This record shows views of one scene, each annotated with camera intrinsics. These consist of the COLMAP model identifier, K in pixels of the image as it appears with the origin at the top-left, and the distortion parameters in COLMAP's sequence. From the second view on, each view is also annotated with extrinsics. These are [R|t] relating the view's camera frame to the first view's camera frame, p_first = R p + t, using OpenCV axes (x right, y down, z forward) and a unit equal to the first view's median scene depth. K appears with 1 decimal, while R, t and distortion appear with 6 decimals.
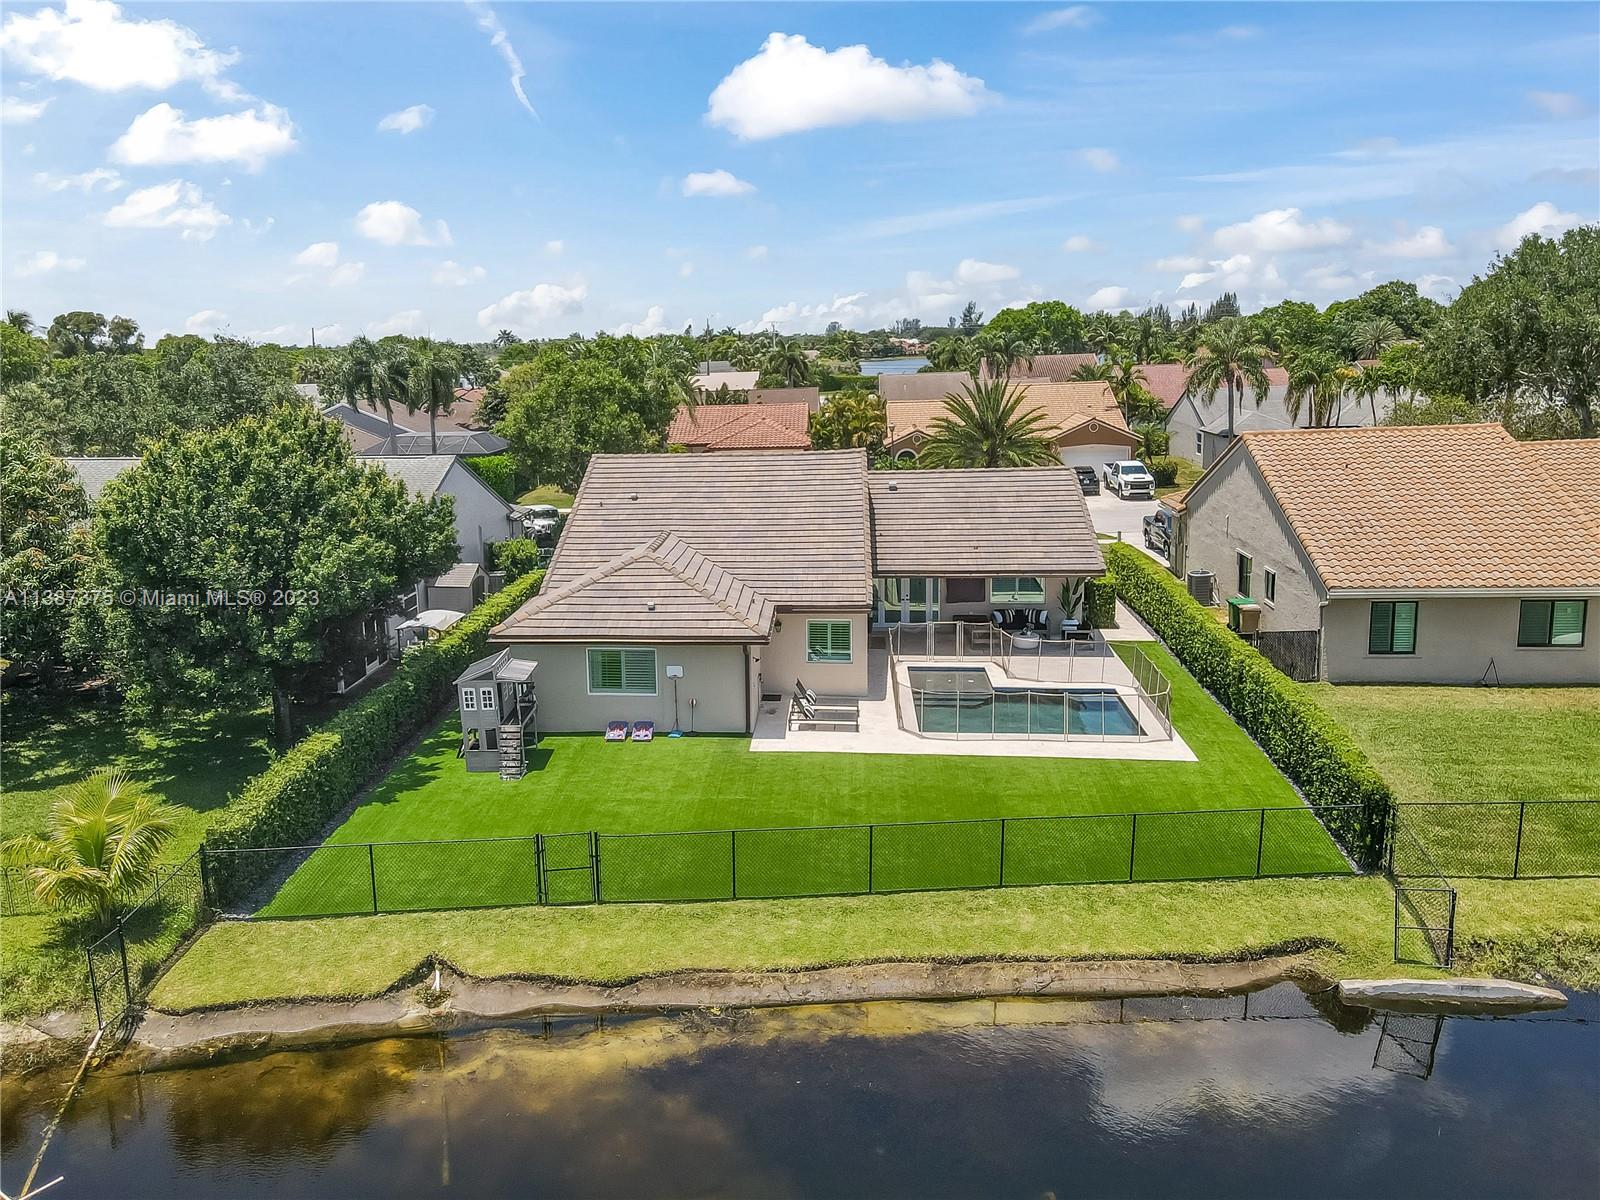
lens RADIAL K [[1183.1, 0, 800.0], [0, 1183.1, 600.0], [0, 0, 1]] dist [0.012562, 0.006012]
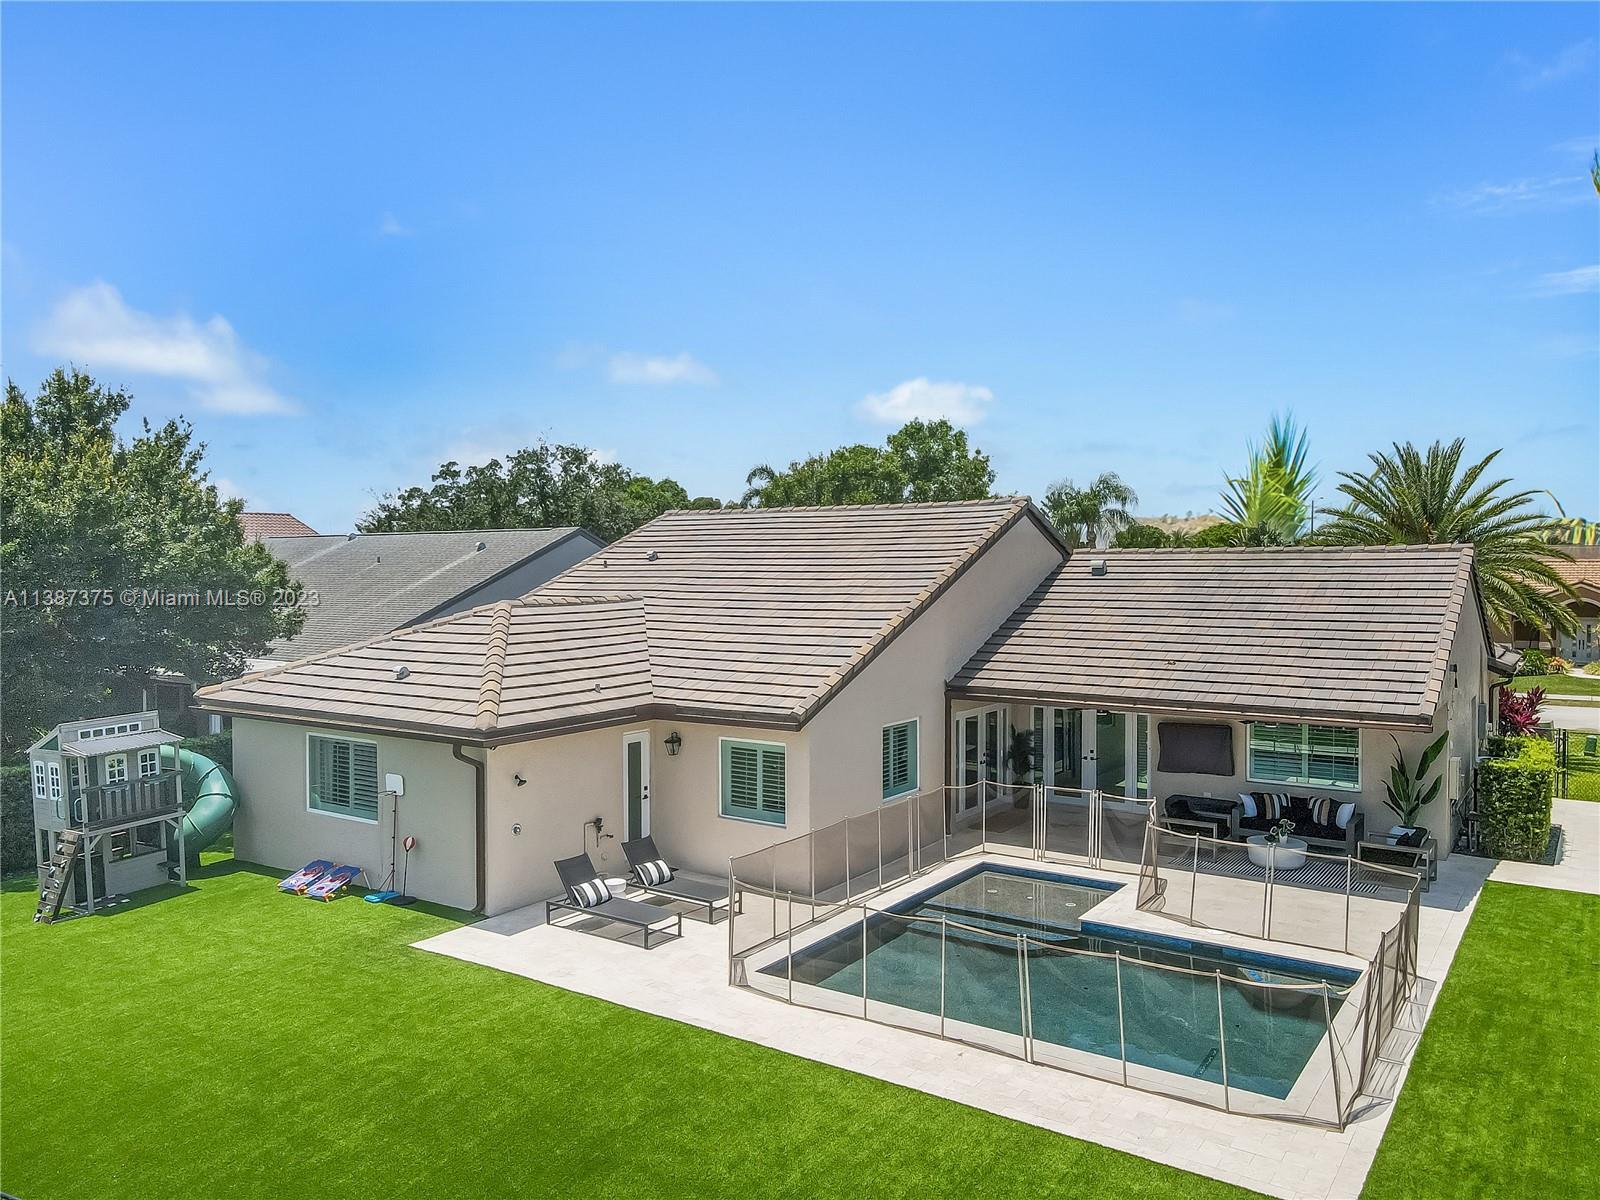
lens RADIAL K [[1183.1, 0, 800.0], [0, 1183.1, 600.0], [0, 0, 1]] dist [0.012562, 0.006012]
pose [[0.852174, 0.022477, -0.522775, 0.327281], [-0.114024, 0.983045, -0.143602, 0.028524], [0.510683, 0.181983, 0.840288, 0.534038]]
